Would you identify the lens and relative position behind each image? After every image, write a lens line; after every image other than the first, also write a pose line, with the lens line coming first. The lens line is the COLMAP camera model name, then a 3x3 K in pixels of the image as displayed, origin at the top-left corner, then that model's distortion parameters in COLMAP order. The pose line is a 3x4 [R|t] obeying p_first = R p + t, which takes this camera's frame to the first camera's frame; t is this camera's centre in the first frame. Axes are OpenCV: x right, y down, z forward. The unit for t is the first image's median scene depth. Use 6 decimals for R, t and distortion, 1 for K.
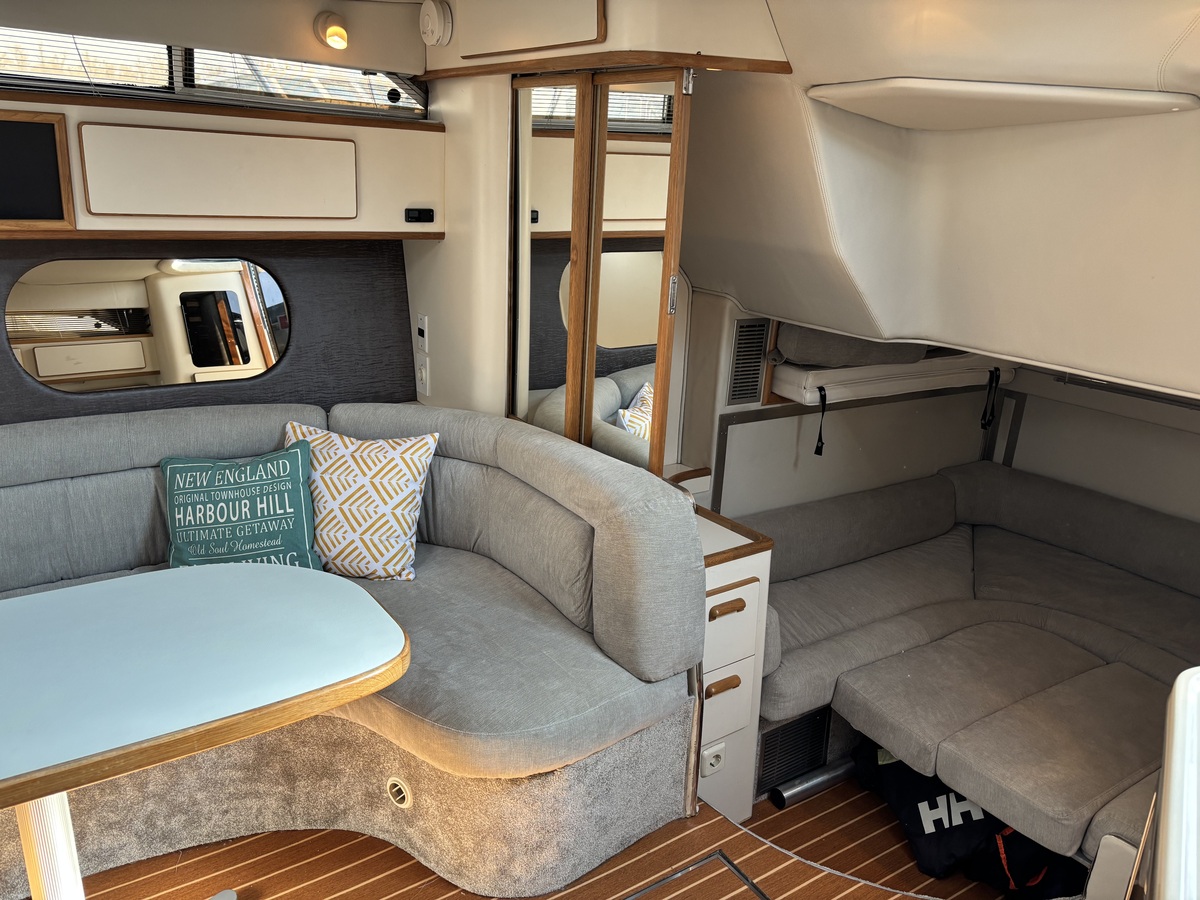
lens RADIAL K [[898.7, 0, 599.9], [0, 898.7, 467.9], [0, 0, 1]] dist [0.015427, 0.001270]
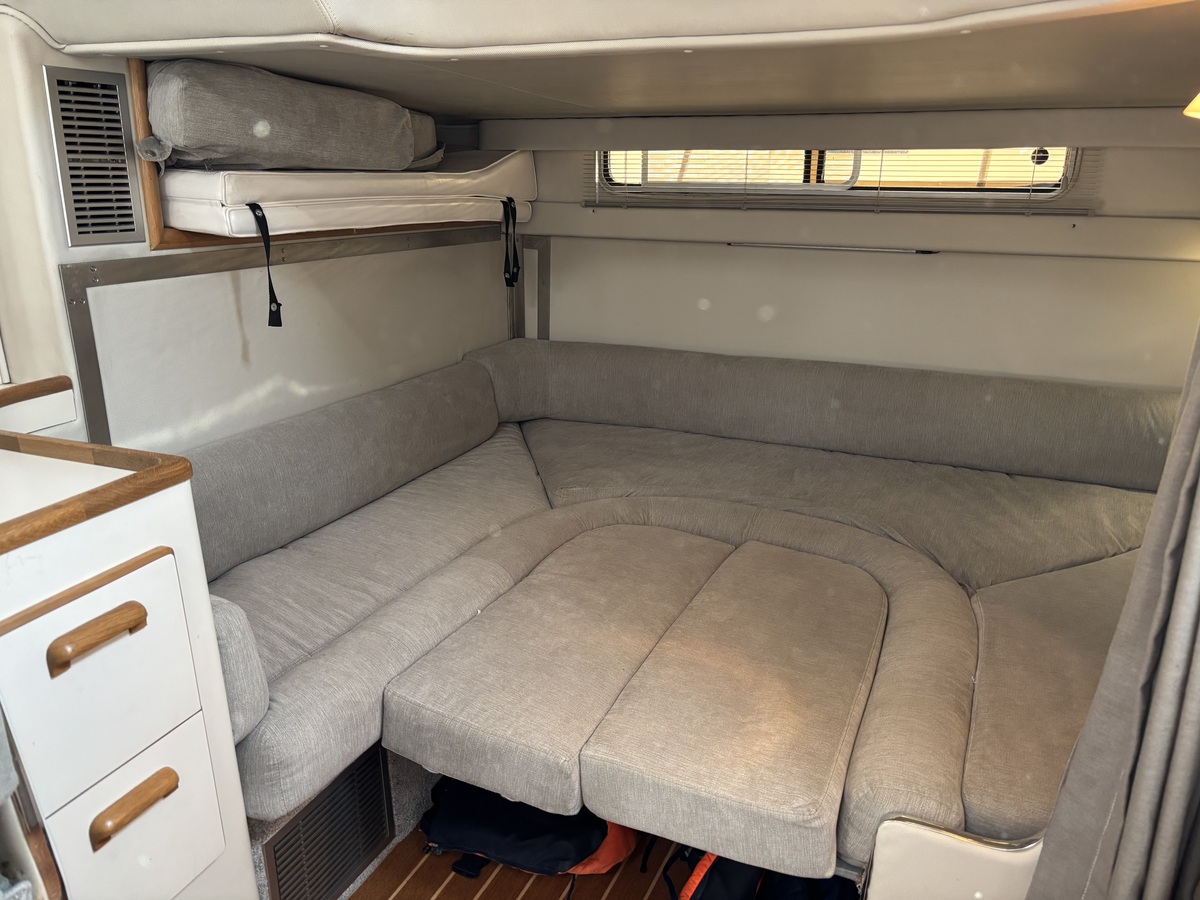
lens RADIAL K [[889.2, 0, 602.2], [0, 889.2, 435.2], [0, 0, 1]] dist [0.006926, 0.002152]
pose [[0.842931, -0.187303, 0.504366, 0.128758], [0.196458, 0.979868, 0.035553, 0.083889], [-0.500871, 0.069118, 0.862758, 0.441819]]
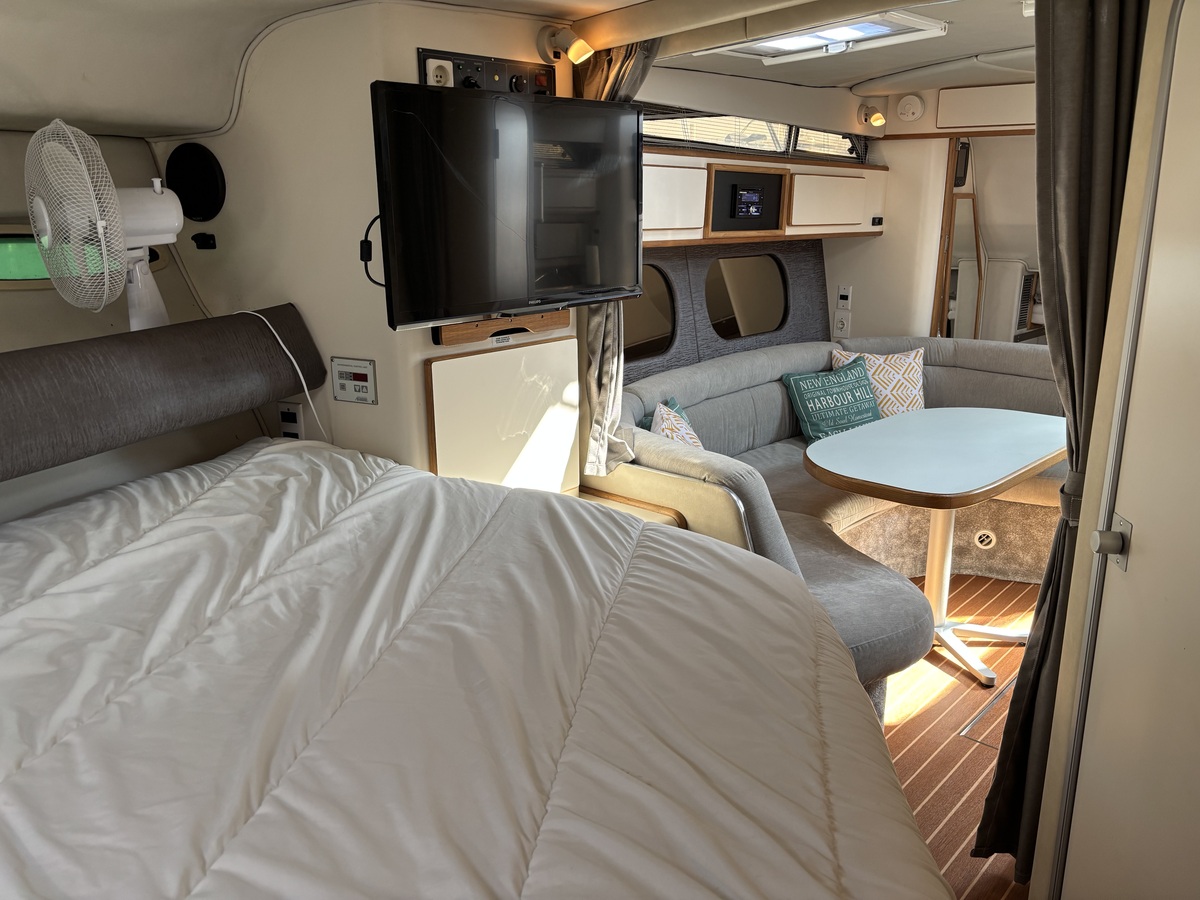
lens RADIAL K [[928.8, 0, 619.2], [0, 928.8, 445.7], [0, 0, 1]] dist [0.028690, -0.003779]
pose [[0.967586, -0.102587, 0.230766, -1.036205], [0.115728, 0.992301, -0.044114, 0.138453], [-0.224464, 0.069390, 0.972009, -0.489911]]
